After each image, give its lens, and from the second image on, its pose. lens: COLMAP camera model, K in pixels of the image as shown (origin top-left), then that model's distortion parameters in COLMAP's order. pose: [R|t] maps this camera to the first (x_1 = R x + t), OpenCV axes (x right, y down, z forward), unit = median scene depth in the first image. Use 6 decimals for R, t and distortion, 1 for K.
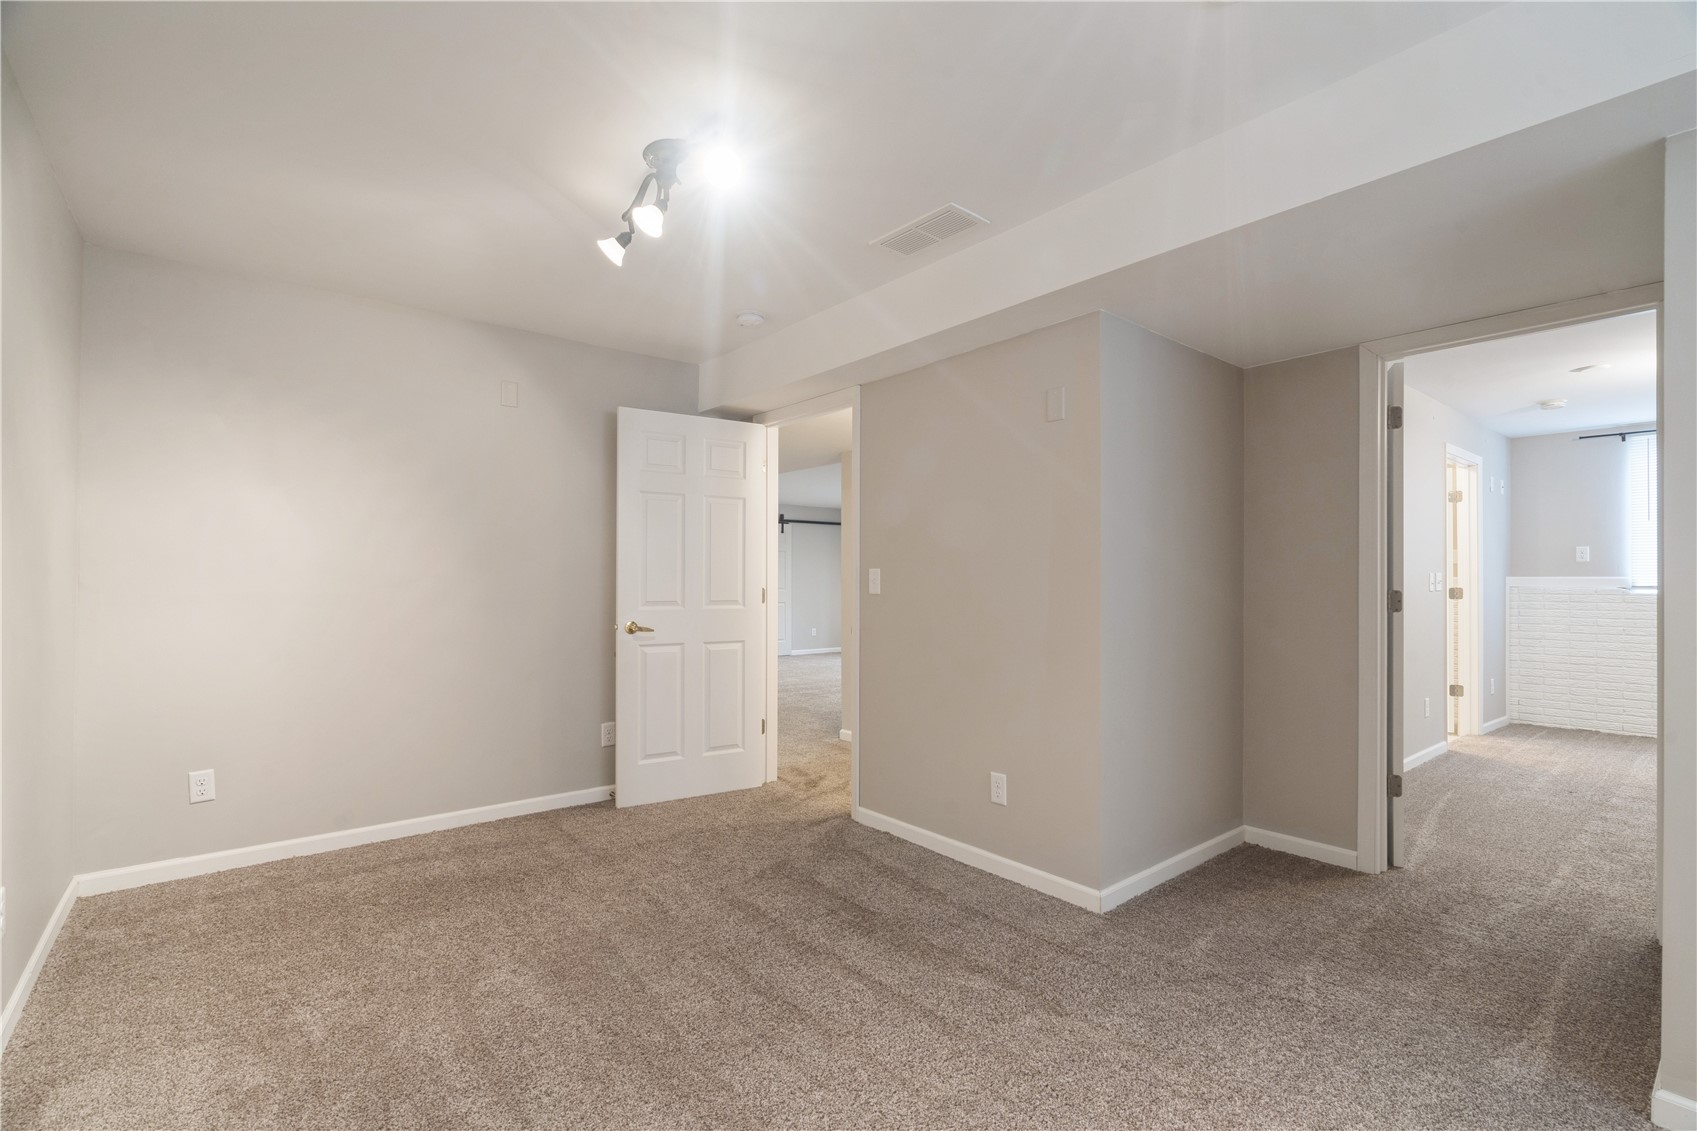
lens RADIAL K [[770.7, 0, 849.5], [0, 770.7, 579.0], [0, 0, 1]] dist [0.000977, 0.000842]
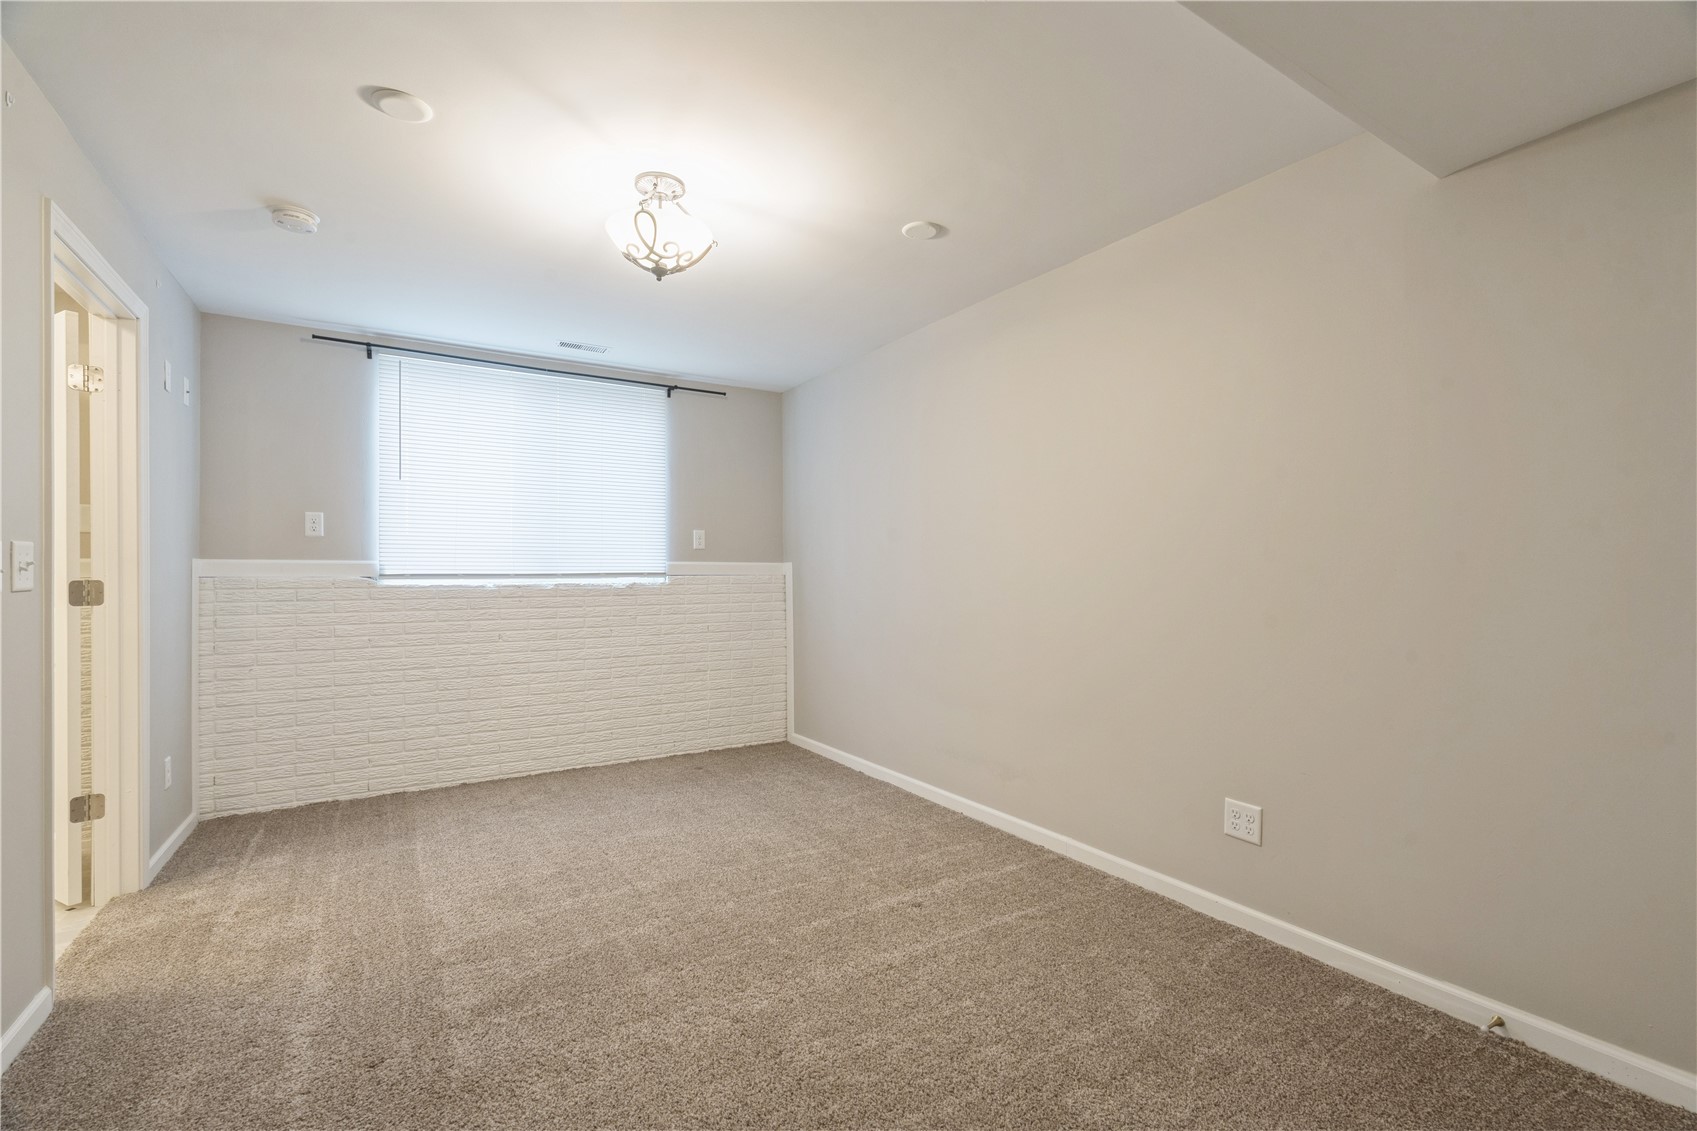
lens RADIAL K [[745.3, 0, 848.5], [0, 745.3, 565.5], [0, 0, 1]] dist [-0.002208, -0.000296]
pose [[0.122884, 0.003918, 0.992413, 0.396657], [0.001272, 0.999991, -0.004105, 0.004456], [-0.992420, 0.001767, 0.122878, 0.488454]]
